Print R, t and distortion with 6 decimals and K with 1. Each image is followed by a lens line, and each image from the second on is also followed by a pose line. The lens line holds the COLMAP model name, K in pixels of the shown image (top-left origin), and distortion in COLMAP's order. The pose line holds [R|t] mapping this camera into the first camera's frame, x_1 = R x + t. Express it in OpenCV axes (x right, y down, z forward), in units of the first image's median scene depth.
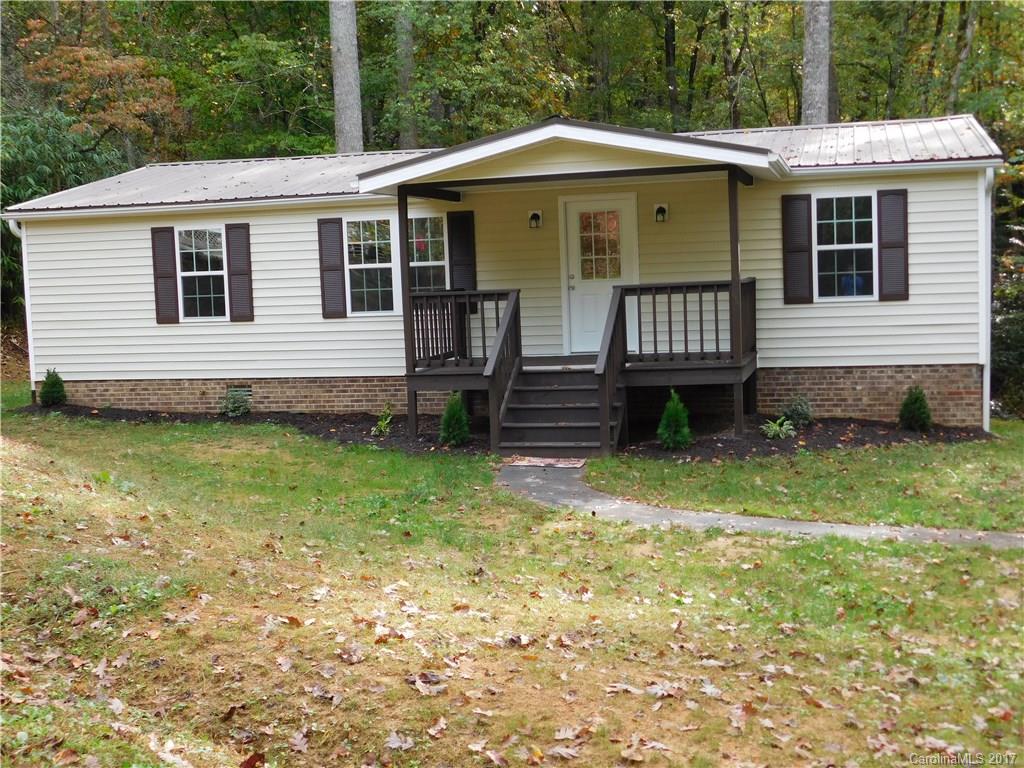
lens RADIAL K [[1337.8, 0, 512.0], [0, 1337.8, 384.0], [0, 0, 1]] dist [-0.010537, -0.016413]
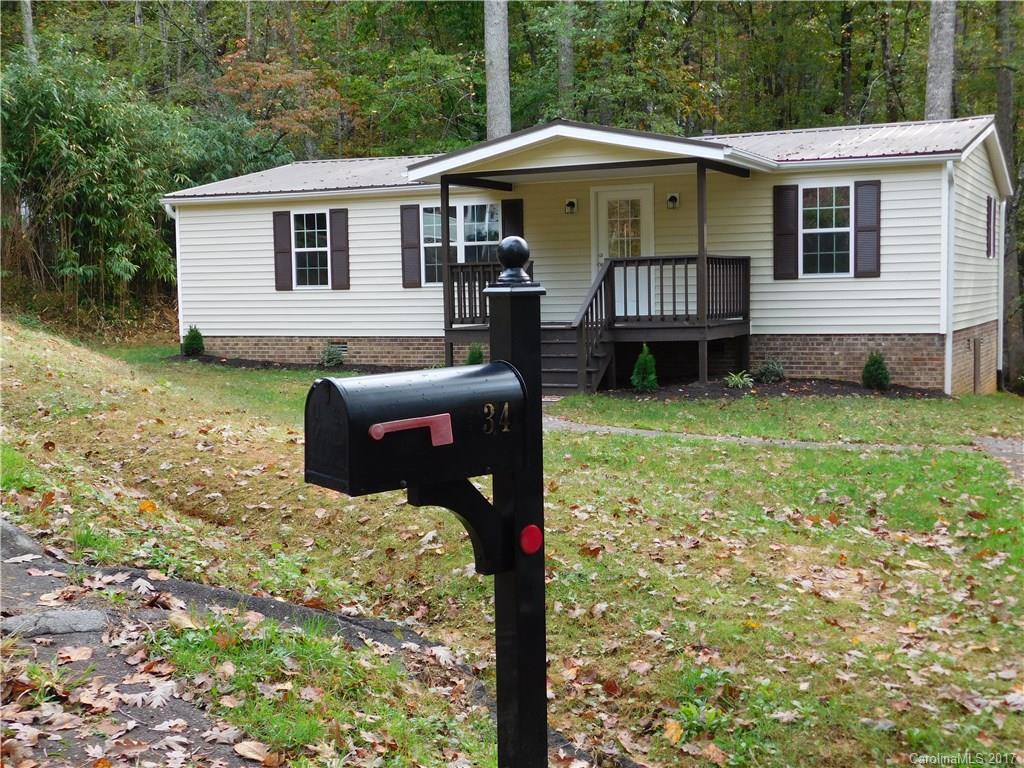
lens RADIAL K [[1336.0, 0, 512.0], [0, 1336.0, 384.0], [0, 0, 1]] dist [0.063871, -0.016009]
pose [[0.983017, 0.031959, -0.180711, 0.193745], [-0.033276, 0.999437, -0.004258, 0.043557], [0.180474, 0.010199, 0.983527, -0.186198]]
